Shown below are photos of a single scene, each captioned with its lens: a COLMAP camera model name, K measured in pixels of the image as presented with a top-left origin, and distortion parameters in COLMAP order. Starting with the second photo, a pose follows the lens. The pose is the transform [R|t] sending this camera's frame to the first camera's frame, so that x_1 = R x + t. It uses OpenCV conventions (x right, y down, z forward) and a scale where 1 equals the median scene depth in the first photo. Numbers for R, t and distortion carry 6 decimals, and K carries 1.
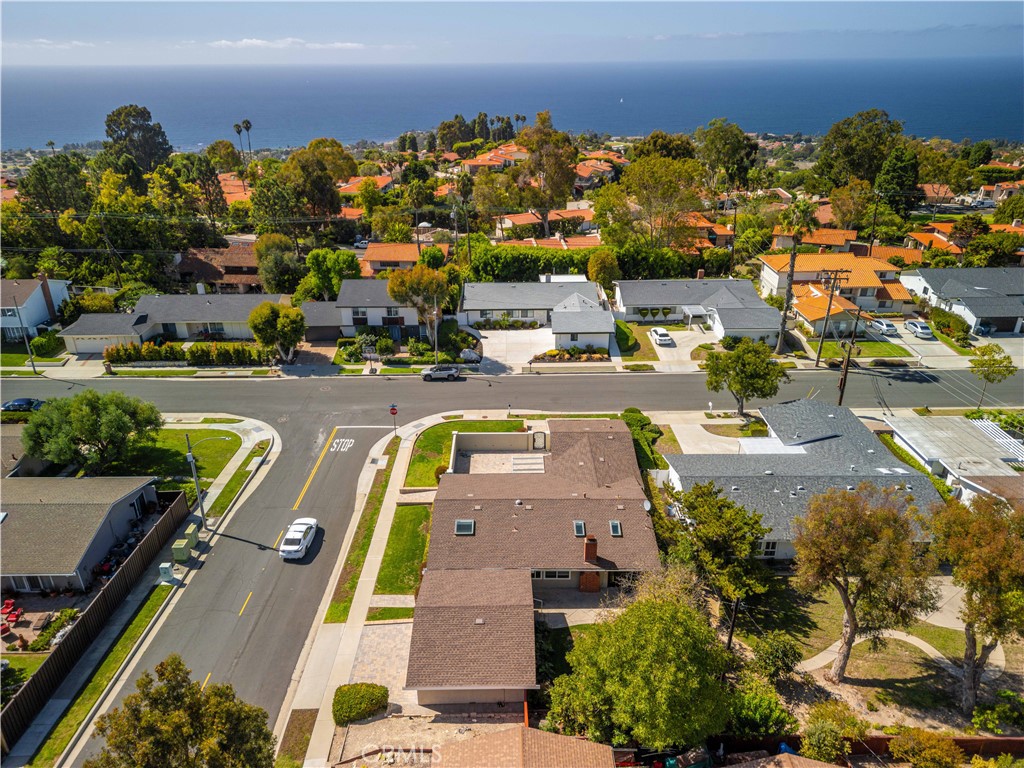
lens RADIAL K [[713.5, 0, 506.5], [0, 713.5, 381.9], [0, 0, 1]] dist [0.081908, -0.081448]
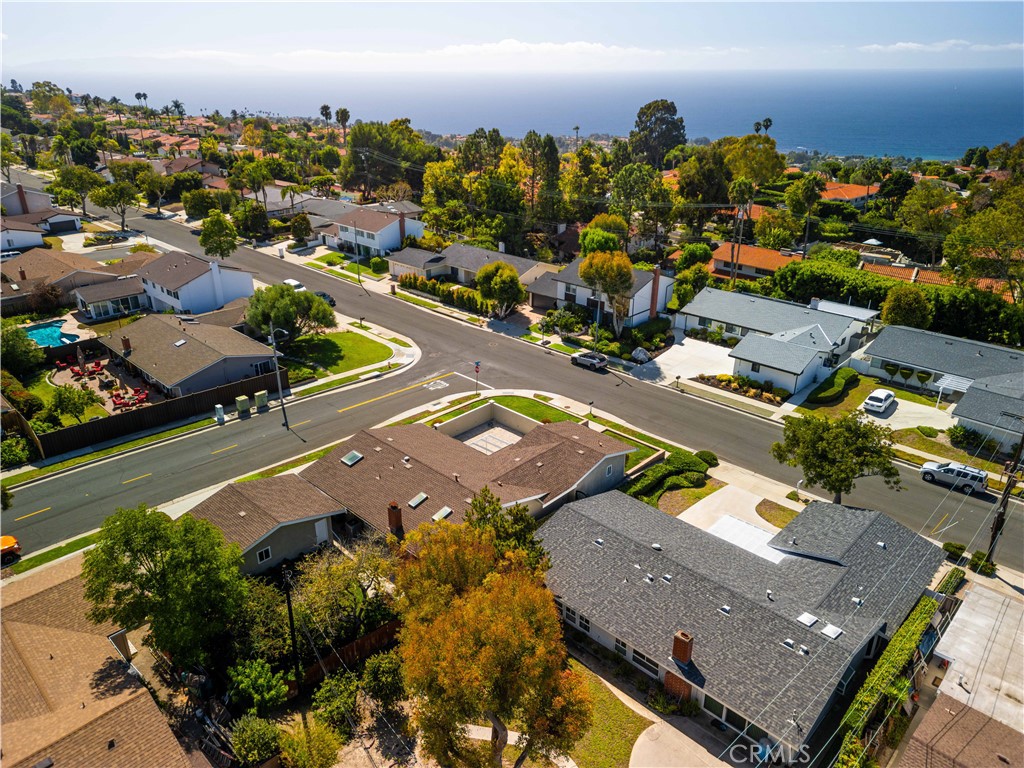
lens RADIAL K [[713.5, 0, 506.5], [0, 713.5, 381.9], [0, 0, 1]] dist [0.081908, -0.081448]
pose [[0.718256, 0.287420, -0.633638, 0.442596], [-0.290736, 0.951353, 0.101975, -0.049798], [0.632124, 0.110978, 0.766879, 0.174292]]
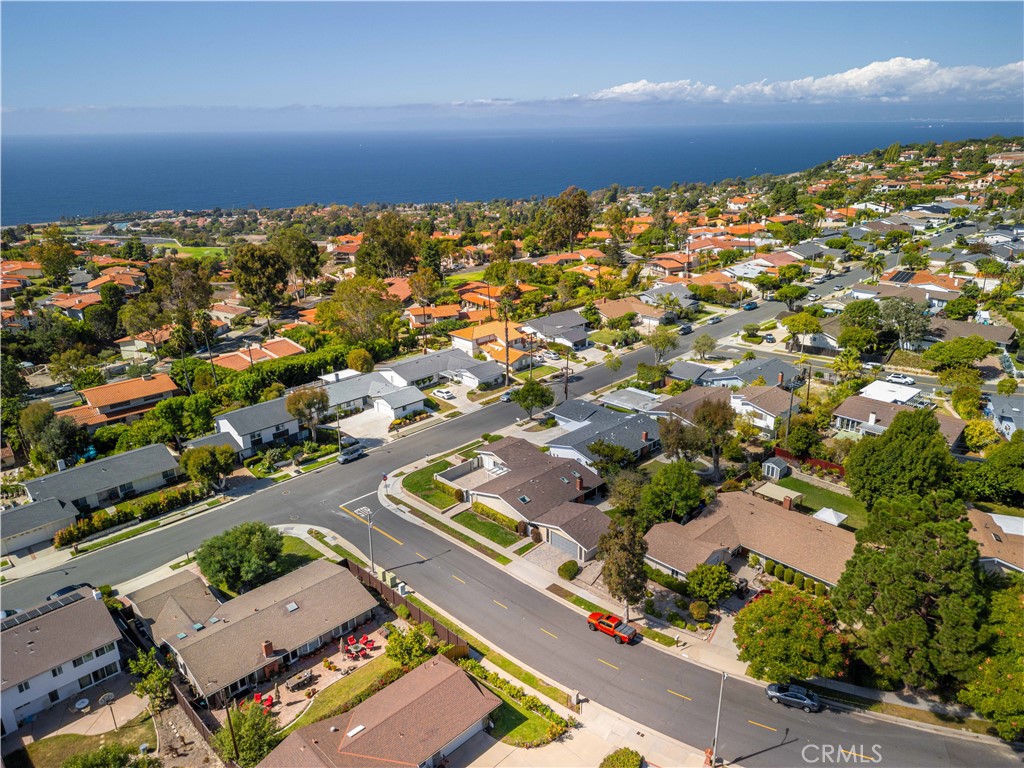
lens RADIAL K [[713.5, 0, 506.5], [0, 713.5, 381.9], [0, 0, 1]] dist [0.081908, -0.081448]
pose [[0.719879, -0.239744, 0.651381, -0.732599], [0.295429, 0.955037, 0.025011, -0.093077], [-0.628089, 0.174432, 0.758339, -0.278296]]
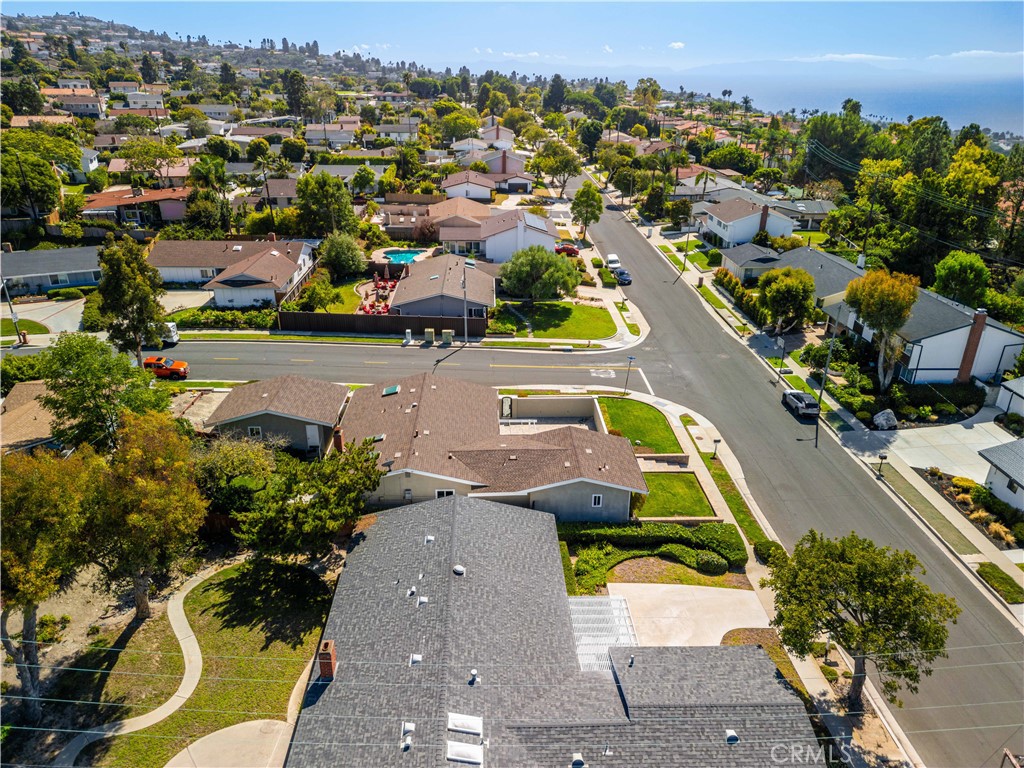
lens RADIAL K [[713.5, 0, 506.5], [0, 713.5, 381.9], [0, 0, 1]] dist [0.081908, -0.081448]
pose [[0.031479, 0.408586, -0.912177, 0.568820], [-0.415343, 0.835448, 0.359884, -0.171403], [0.909120, 0.367537, 0.196002, 0.542671]]
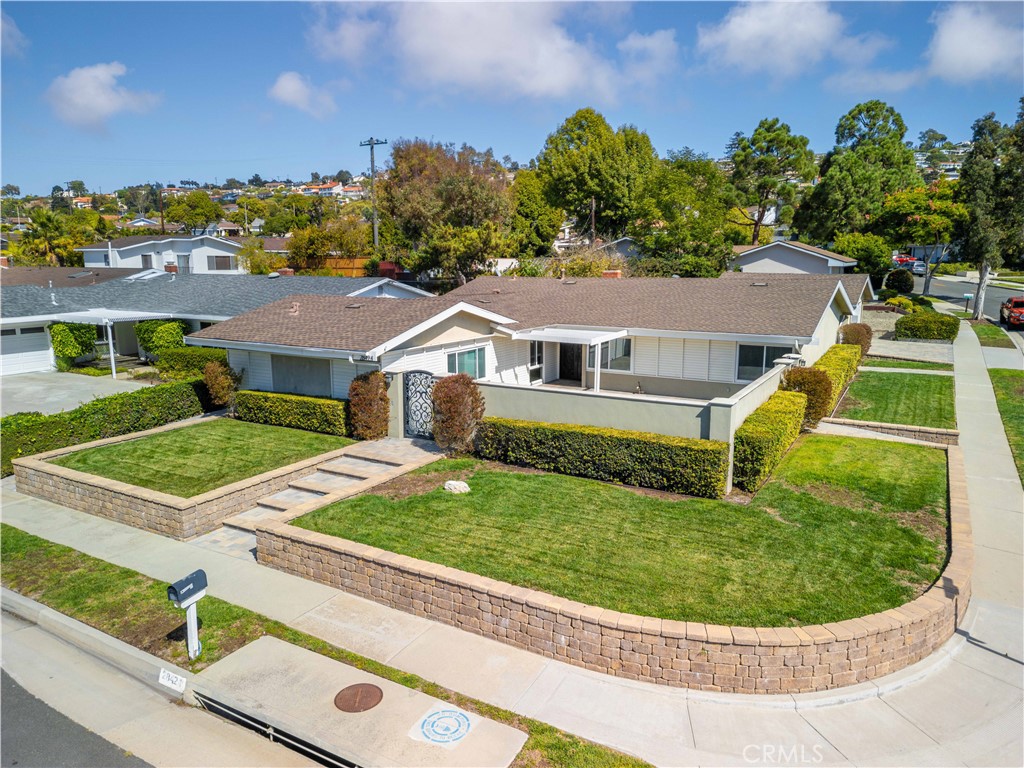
lens RADIAL K [[713.5, 0, 506.5], [0, 713.5, 381.9], [0, 0, 1]] dist [0.081908, -0.081448]
pose [[-0.861155, -0.075831, 0.502655, -0.096036], [0.217323, 0.838976, 0.498889, -0.045657], [-0.459547, 0.538859, -0.706008, 0.903609]]
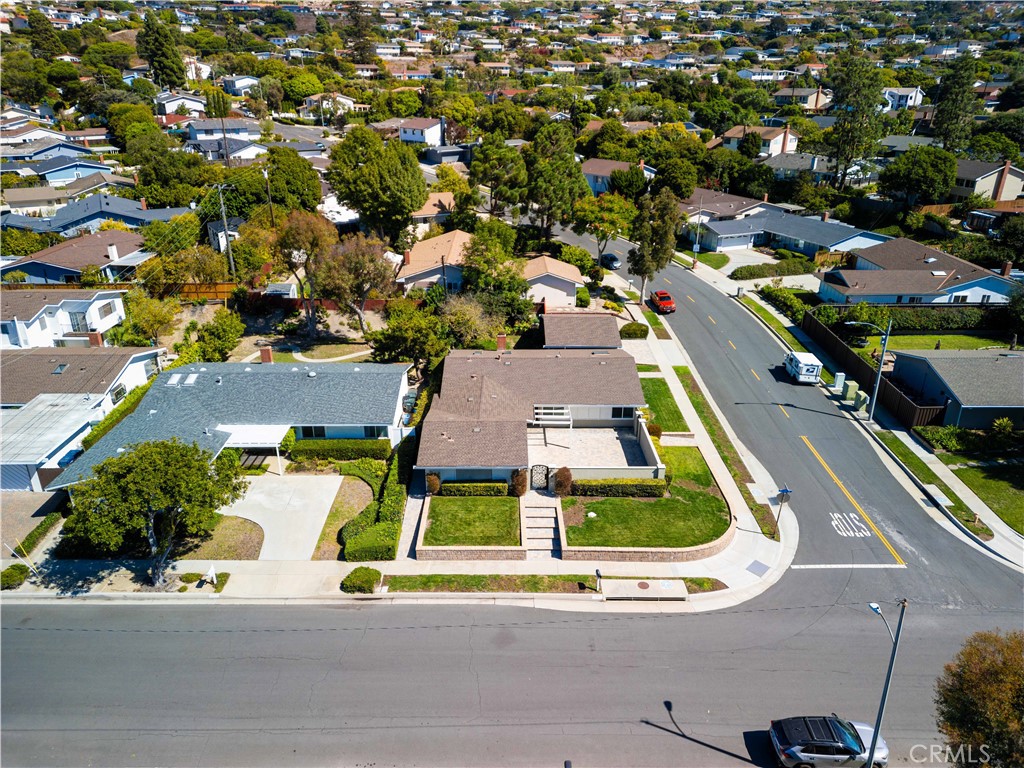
lens RADIAL K [[713.5, 0, 506.5], [0, 713.5, 381.9], [0, 0, 1]] dist [0.081908, -0.081448]
pose [[-0.999955, 0.009188, 0.002468, 0.058322], [0.008060, 0.680352, 0.732841, -0.380481], [0.005054, 0.732828, -0.680395, 1.078738]]
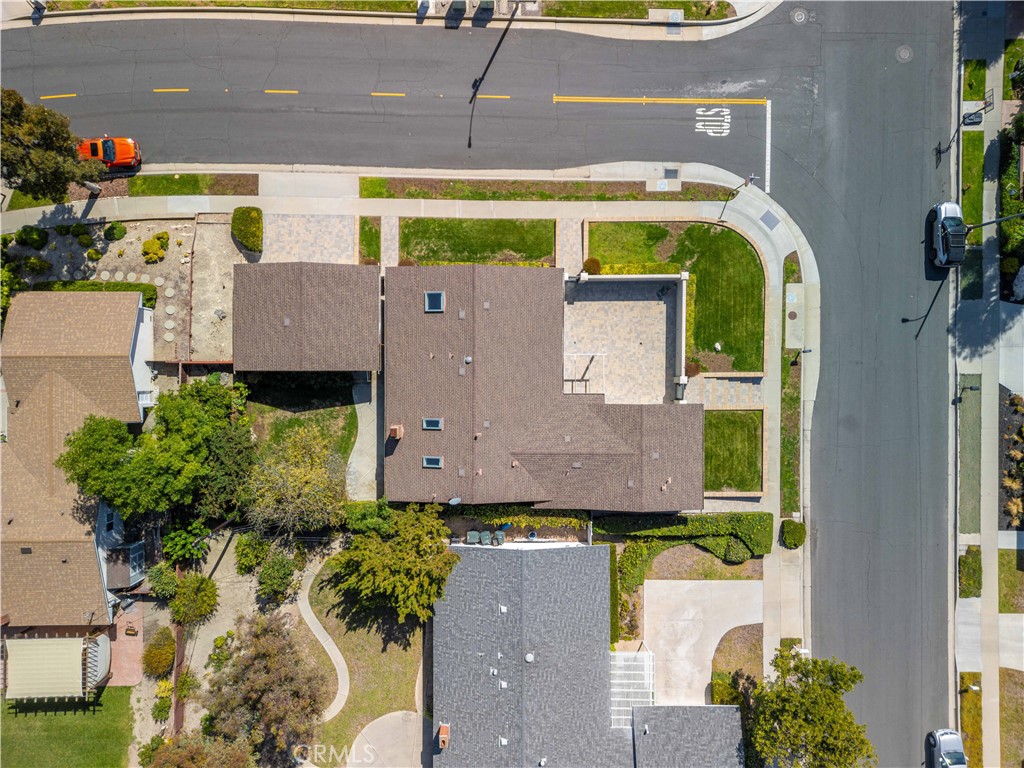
lens RADIAL K [[713.5, 0, 506.5], [0, 713.5, 381.9], [0, 0, 1]] dist [0.081908, -0.081448]
pose [[0.001185, 0.999758, 0.021964, 0.014704], [-0.427838, -0.019346, 0.903648, -0.393294], [0.903855, -0.010468, 0.427712, 0.396315]]
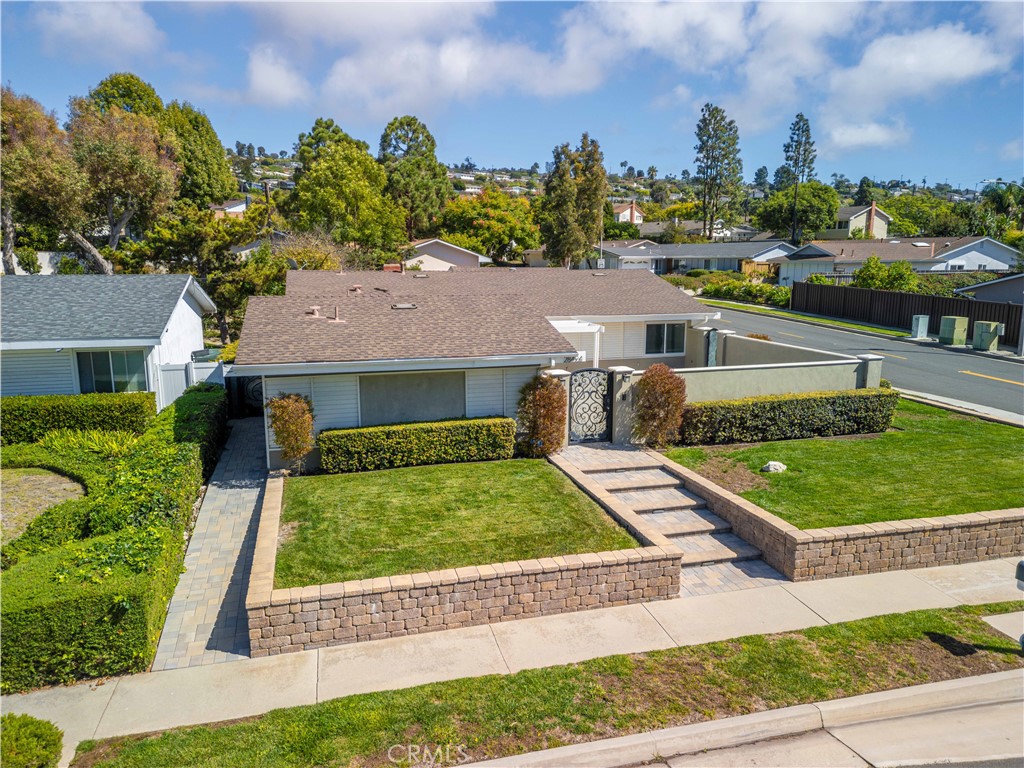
lens RADIAL K [[713.5, 0, 506.5], [0, 713.5, 381.9], [0, 0, 1]] dist [0.081908, -0.081448]
pose [[-0.964783, 0.056158, -0.256982, 0.108845], [-0.098114, 0.829618, 0.549643, -0.049850], [0.244064, 0.555500, -0.794892, 0.914997]]
